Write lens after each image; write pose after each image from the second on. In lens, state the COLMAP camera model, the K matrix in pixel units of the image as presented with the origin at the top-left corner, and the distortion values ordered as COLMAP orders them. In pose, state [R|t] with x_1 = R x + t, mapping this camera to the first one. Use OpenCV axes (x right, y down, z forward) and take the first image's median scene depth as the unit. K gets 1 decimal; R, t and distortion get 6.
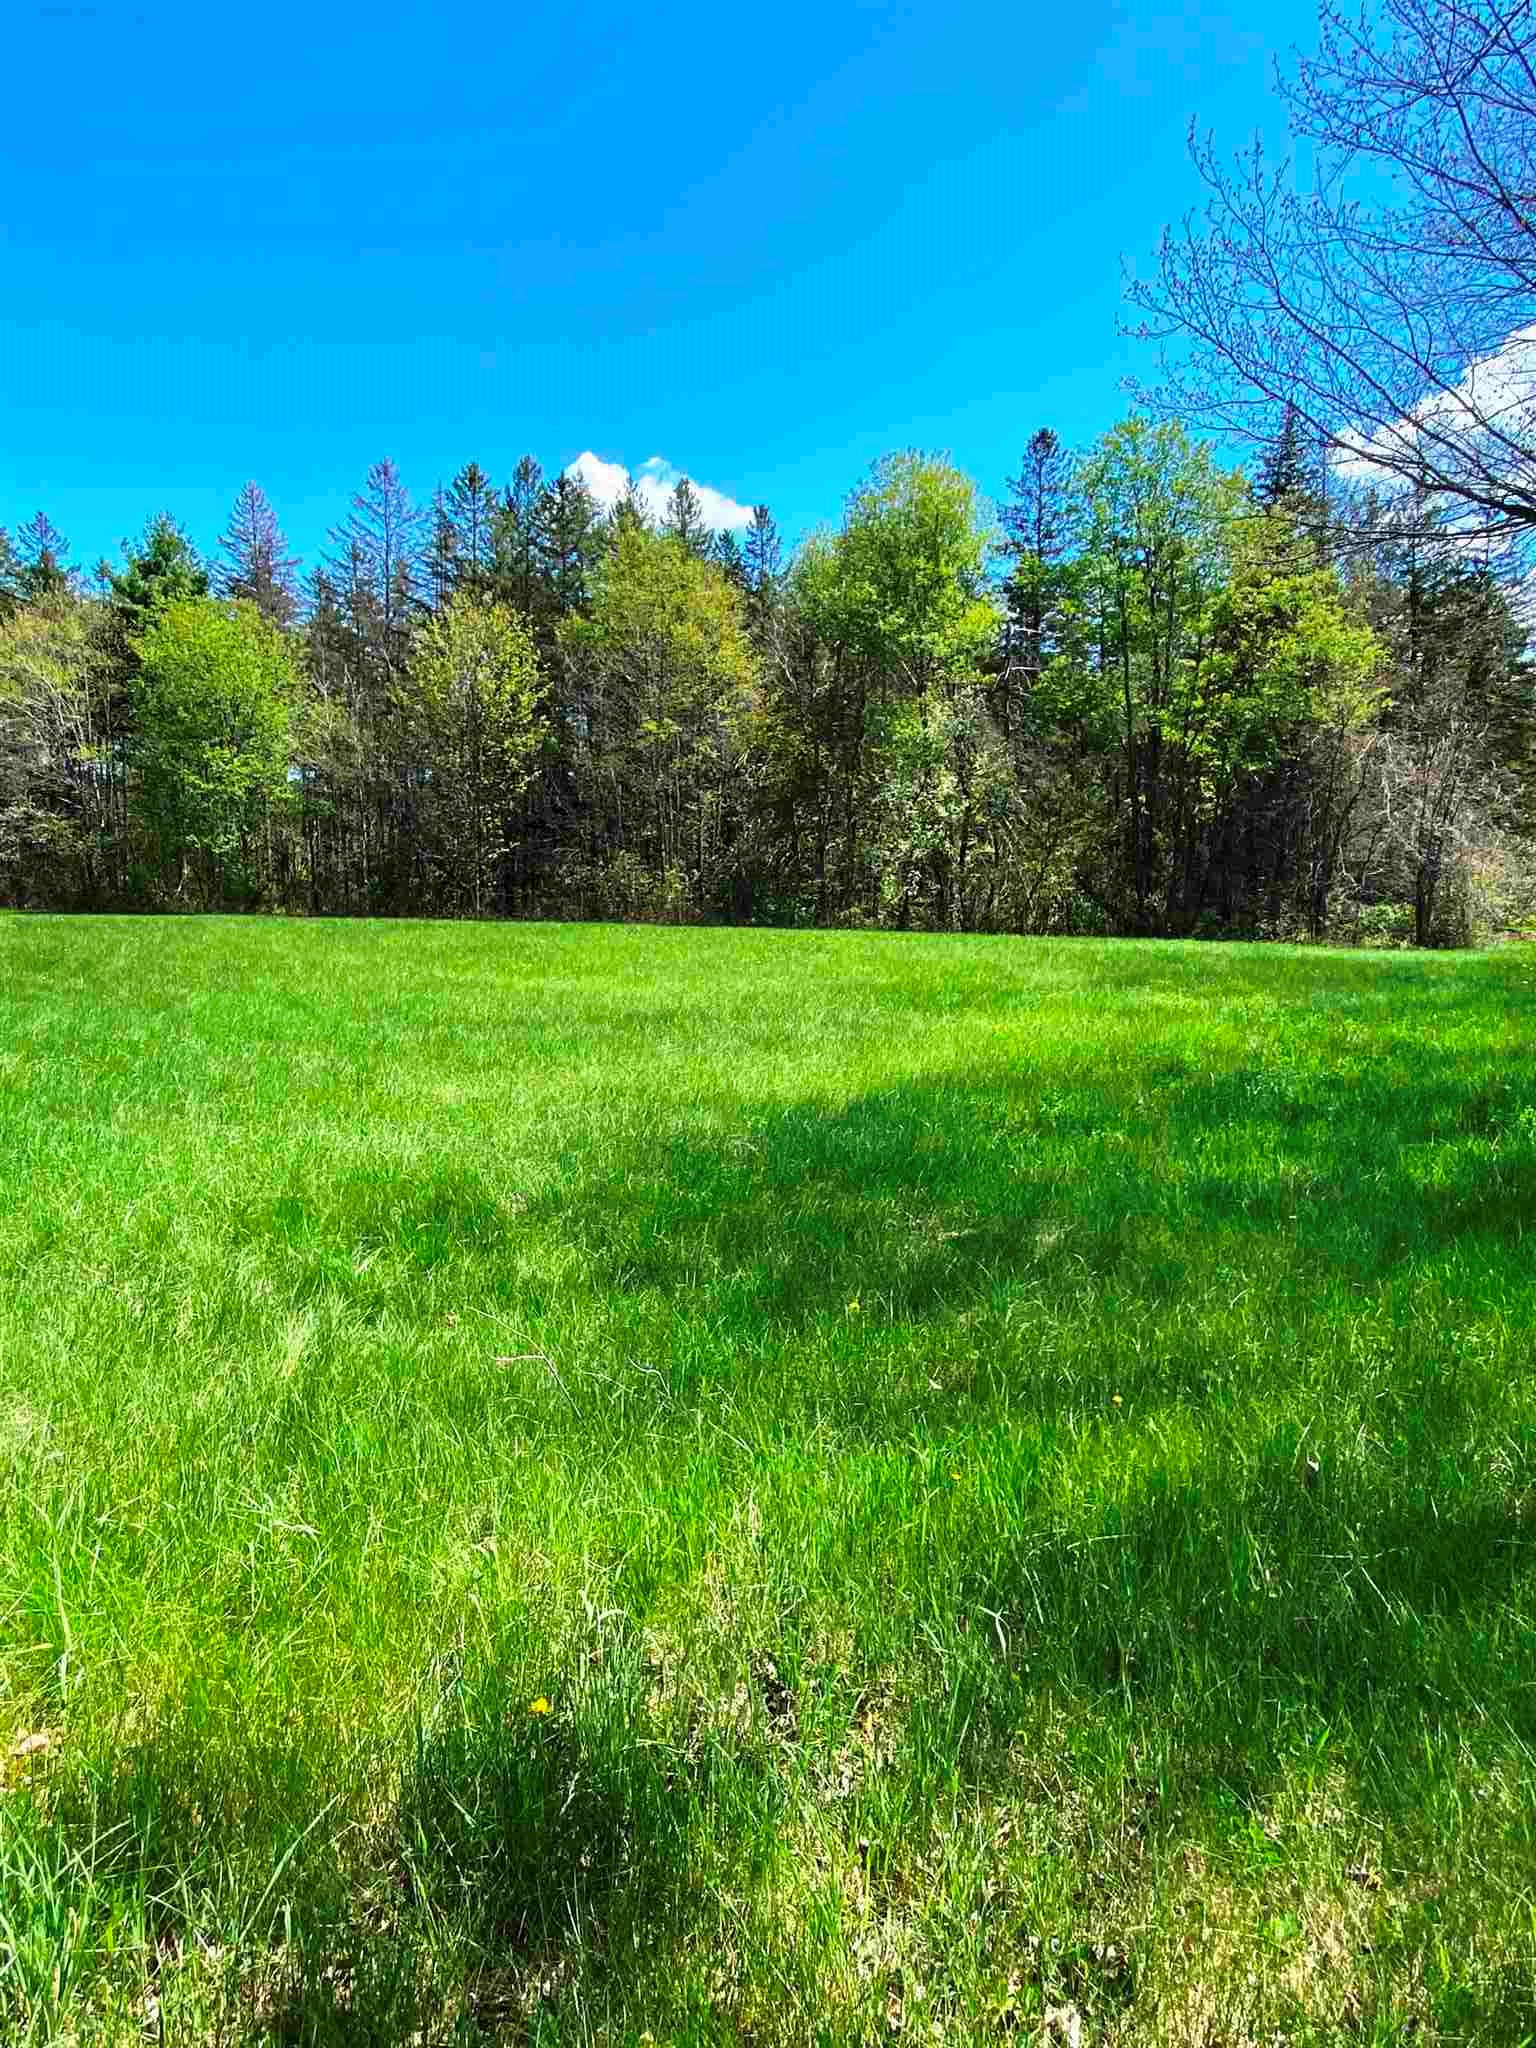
lens RADIAL K [[1143.1, 0, 764.5], [0, 1143.1, 1031.8], [0, 0, 1]] dist [0.057228, -0.078568]
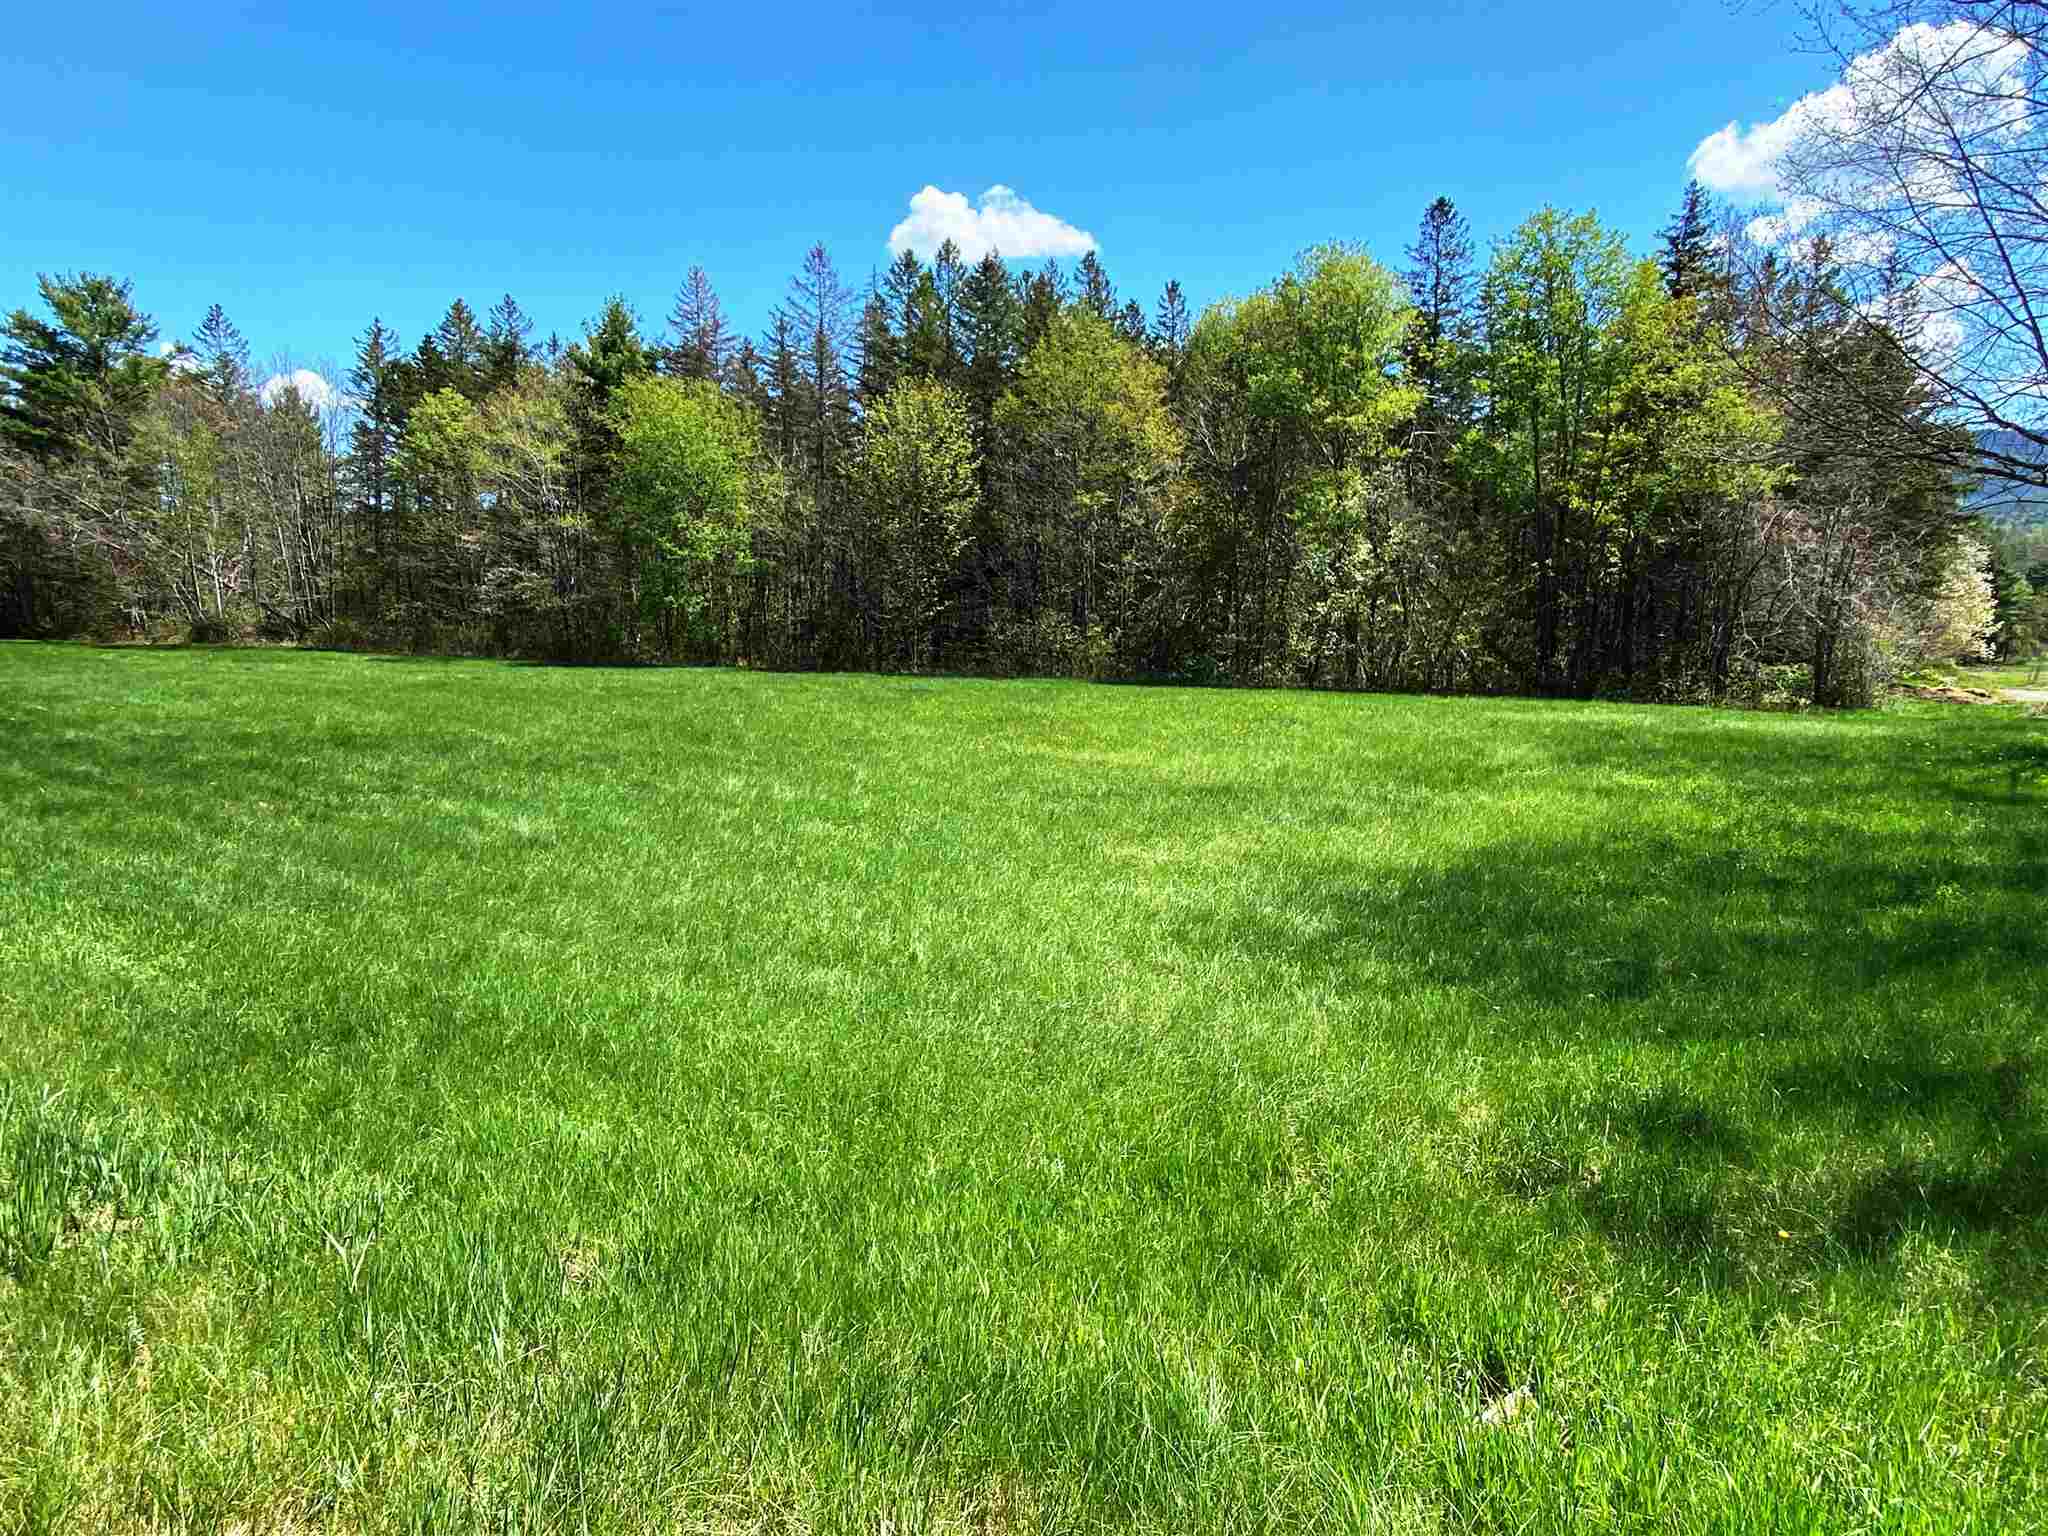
lens RADIAL K [[1143.1, 0, 1023.0], [0, 1143.1, 772.7], [0, 0, 1]] dist [0.057228, -0.078568]
pose [[0.997156, 0.009996, -0.074704, -0.072737], [-0.009235, 0.999902, 0.010516, -0.014688], [0.074801, -0.009796, 0.997150, -0.100094]]
